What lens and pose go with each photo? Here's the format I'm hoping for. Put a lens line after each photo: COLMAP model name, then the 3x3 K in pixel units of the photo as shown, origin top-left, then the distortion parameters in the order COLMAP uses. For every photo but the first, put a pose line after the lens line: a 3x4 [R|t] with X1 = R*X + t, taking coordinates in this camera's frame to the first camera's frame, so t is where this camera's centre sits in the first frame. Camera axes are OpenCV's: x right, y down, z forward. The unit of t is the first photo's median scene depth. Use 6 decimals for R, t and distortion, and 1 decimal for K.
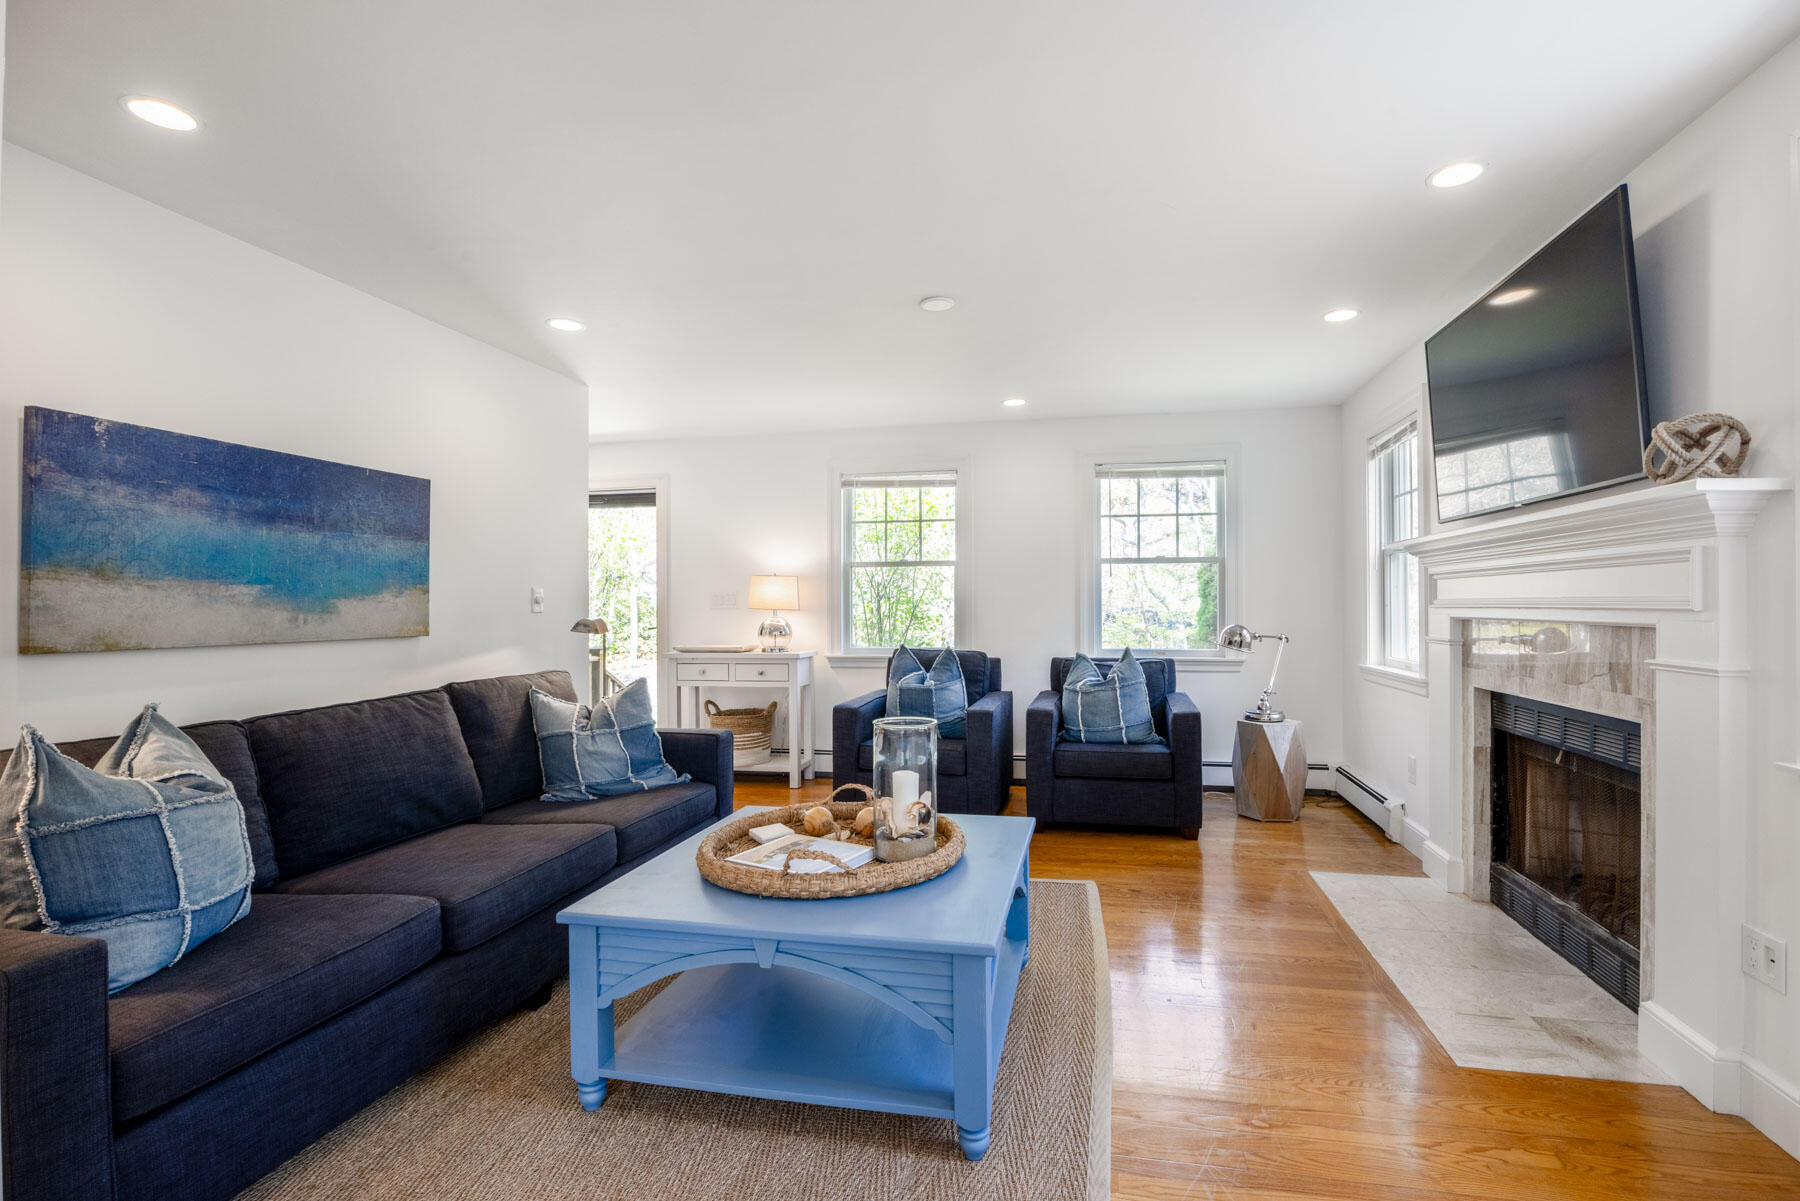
lens RADIAL K [[776.3, 0, 900.0], [0, 776.3, 600.5], [0, 0, 1]] dist [-0.014599, 0.000054]
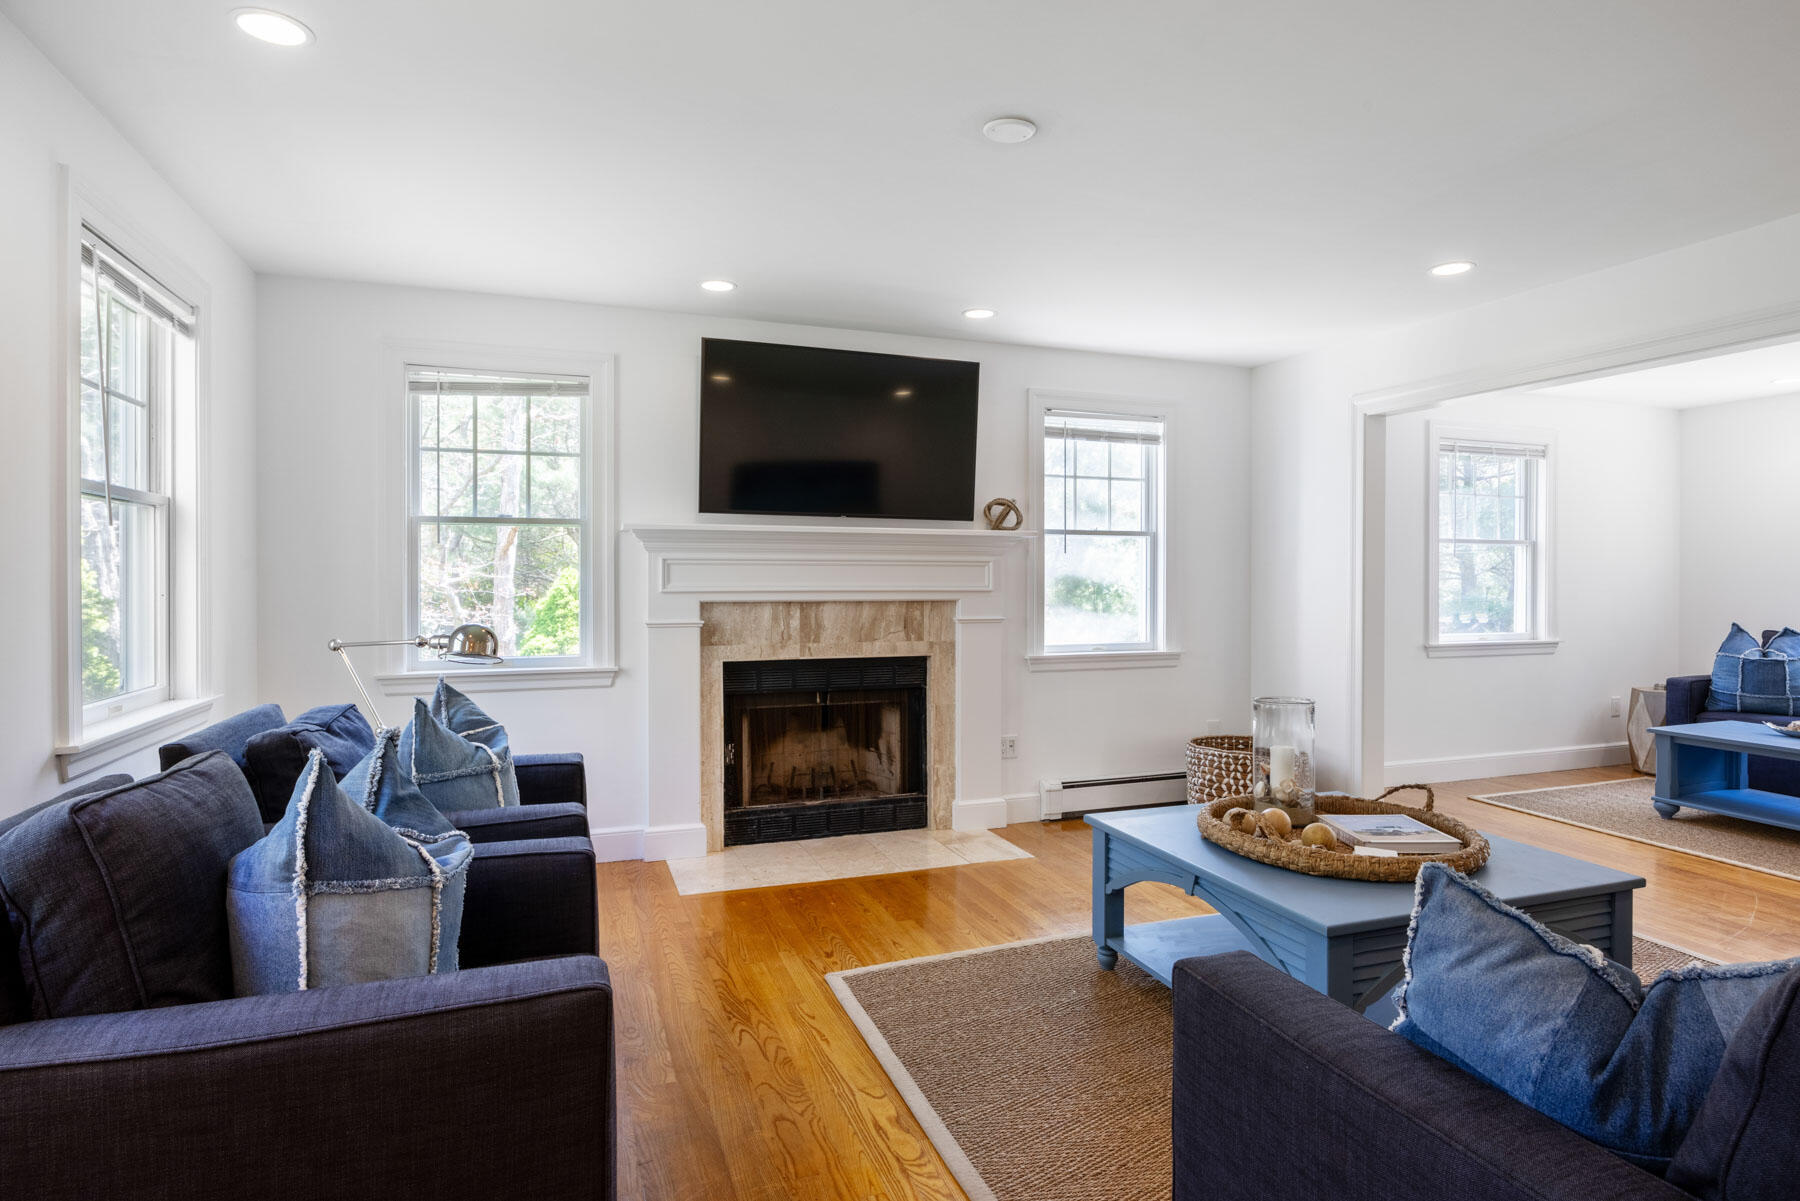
lens RADIAL K [[970.7, 0, 903.1], [0, 970.7, 580.5], [0, 0, 1]] dist [0.002997, 0.000662]
pose [[-0.547509, -0.000082, 0.836800, -0.841581], [-0.002373, 0.999996, -0.001454, -0.008846], [-0.836796, -0.002782, -0.547507, 2.204514]]
